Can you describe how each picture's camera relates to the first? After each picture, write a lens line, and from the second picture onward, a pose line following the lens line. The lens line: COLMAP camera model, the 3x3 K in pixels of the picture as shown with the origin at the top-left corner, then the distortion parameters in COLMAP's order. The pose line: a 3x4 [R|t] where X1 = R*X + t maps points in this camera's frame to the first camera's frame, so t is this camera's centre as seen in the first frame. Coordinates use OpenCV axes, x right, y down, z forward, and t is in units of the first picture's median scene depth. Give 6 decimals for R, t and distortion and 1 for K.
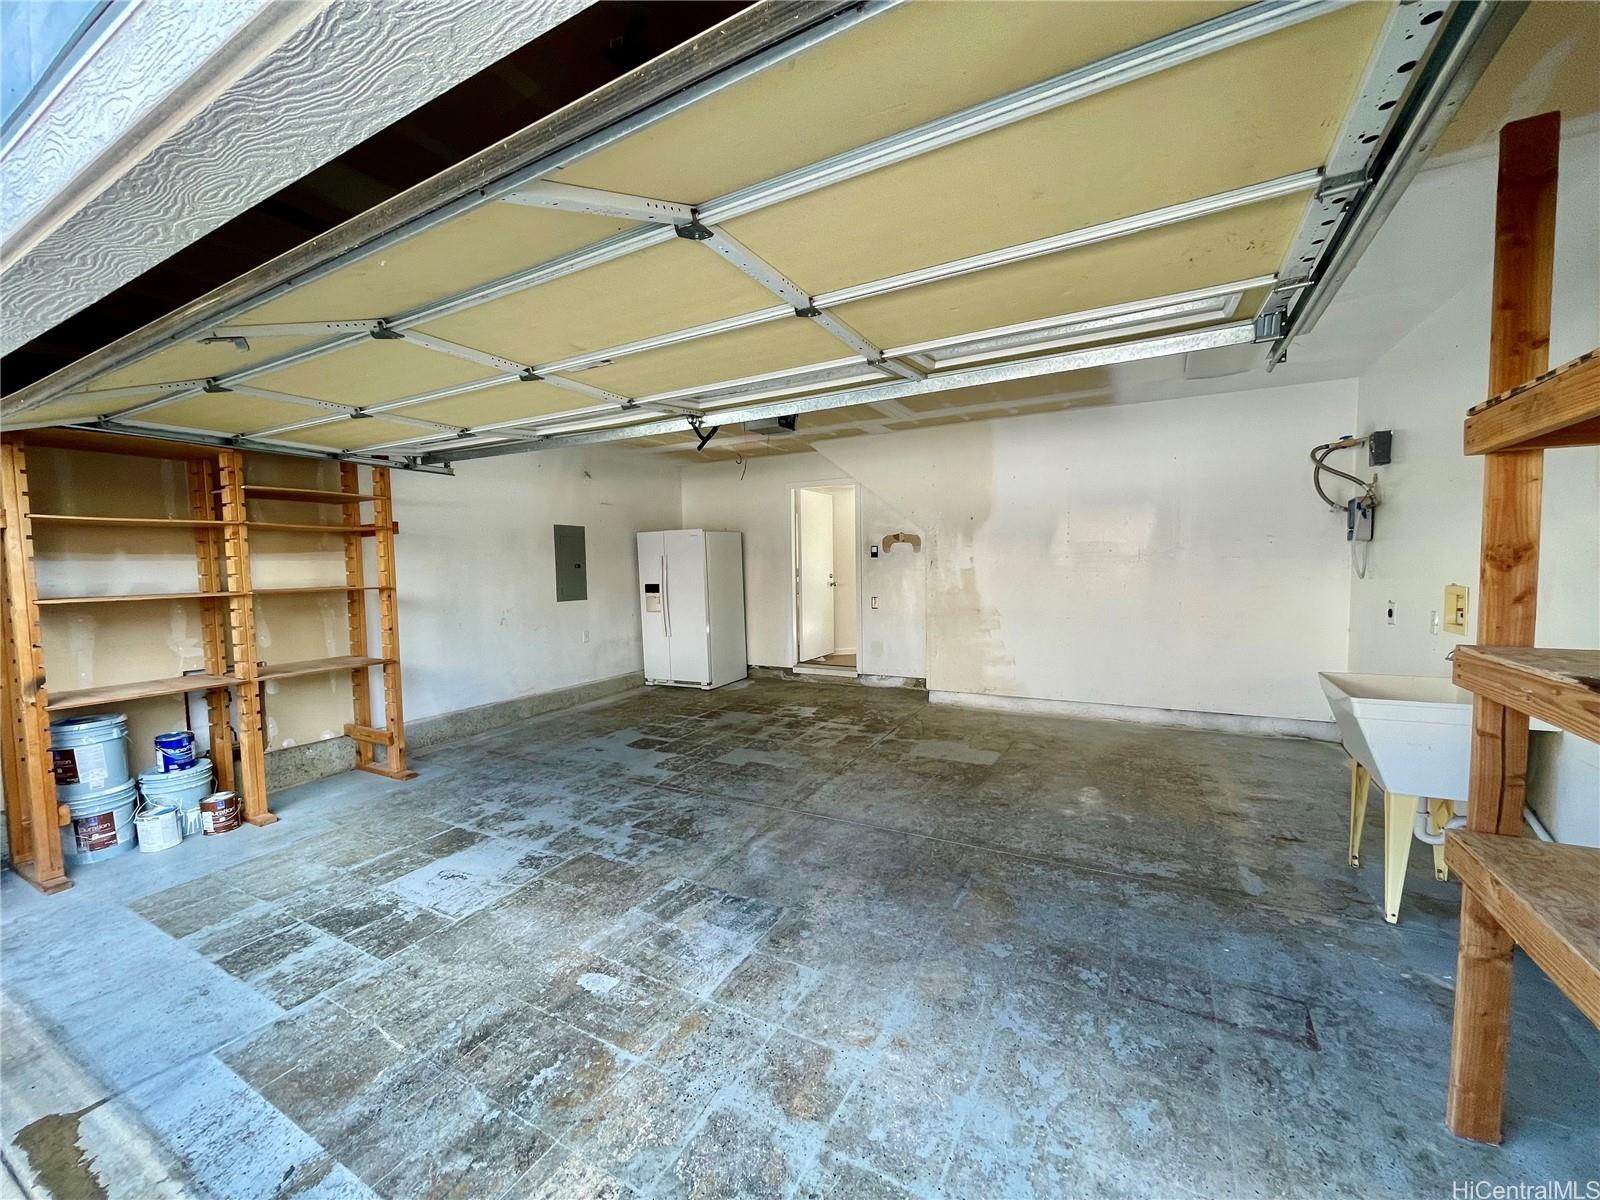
lens RADIAL K [[647.7, 0, 797.4], [0, 647.7, 603.9], [0, 0, 1]] dist [-0.000049, -0.000404]
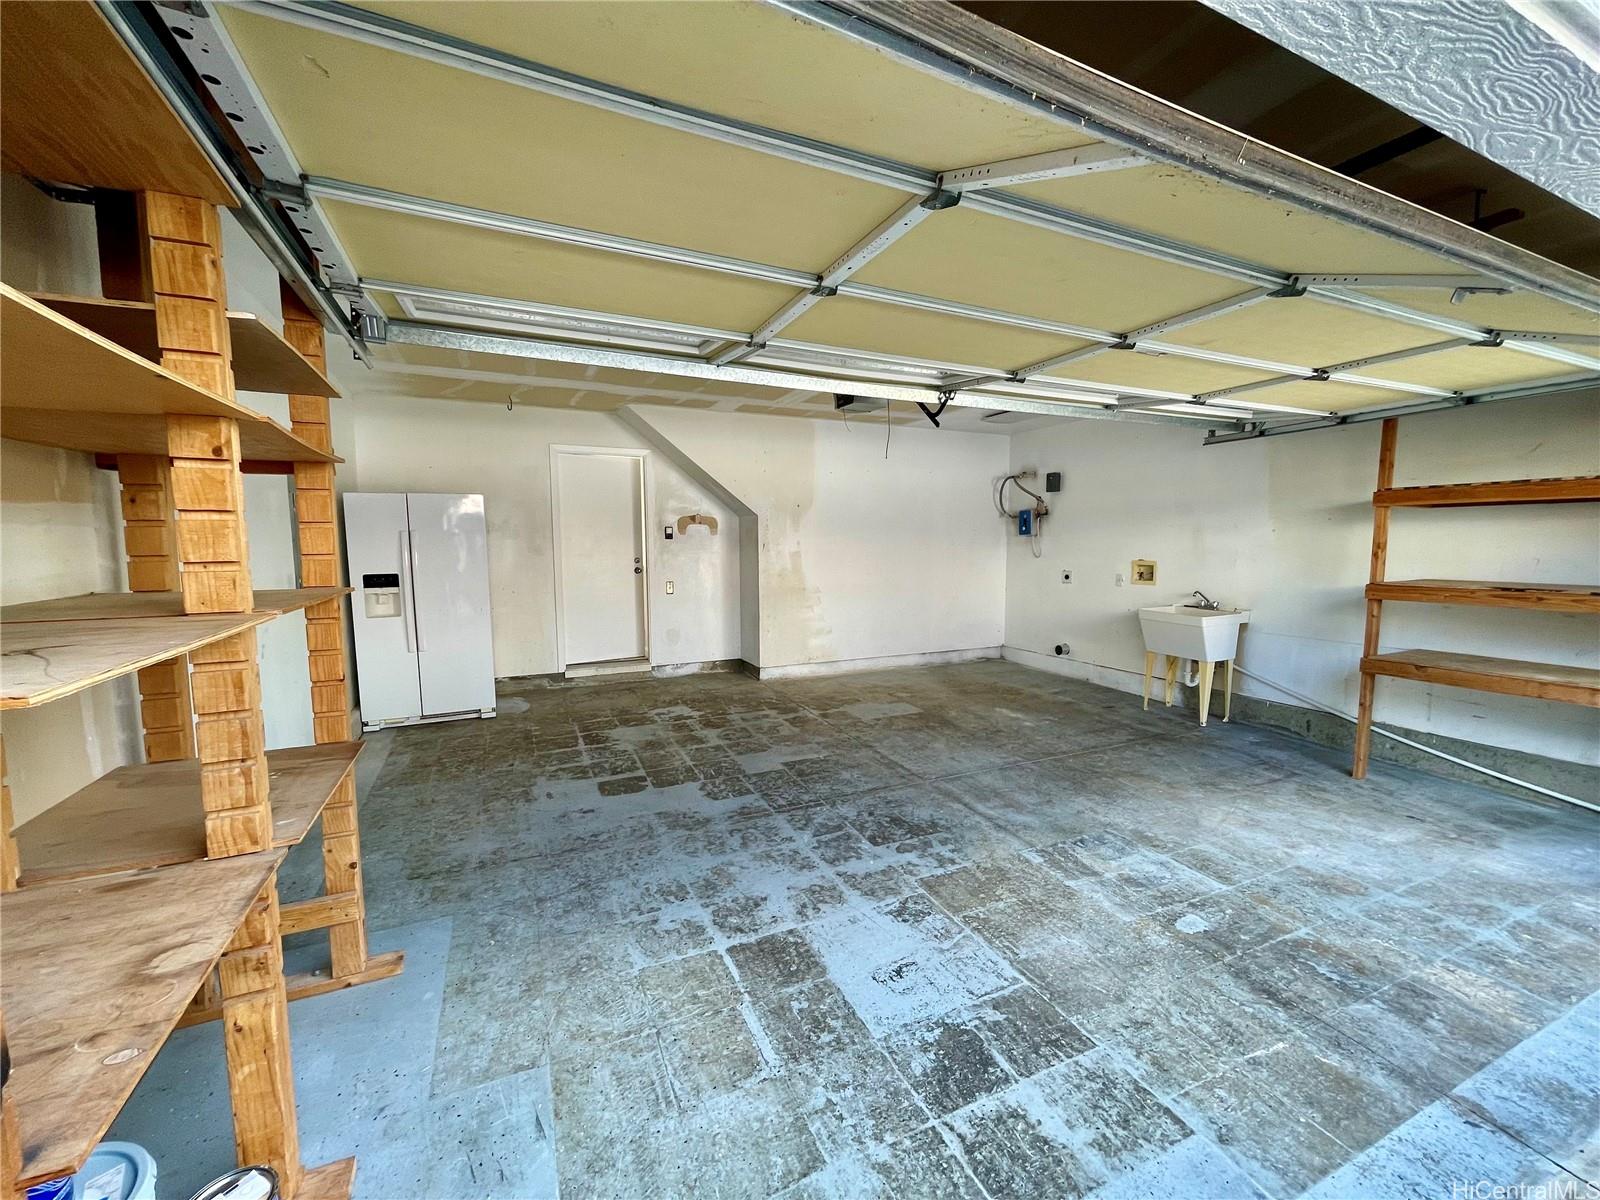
lens RADIAL K [[647.7, 0, 798.5], [0, 647.7, 598.7], [0, 0, 1]] dist [-0.000049, -0.000404]
pose [[0.593607, -0.056556, 0.802765, -0.896360], [0.042683, 0.998336, 0.038773, -0.024867], [-0.803622, 0.011248, 0.595034, 0.501486]]
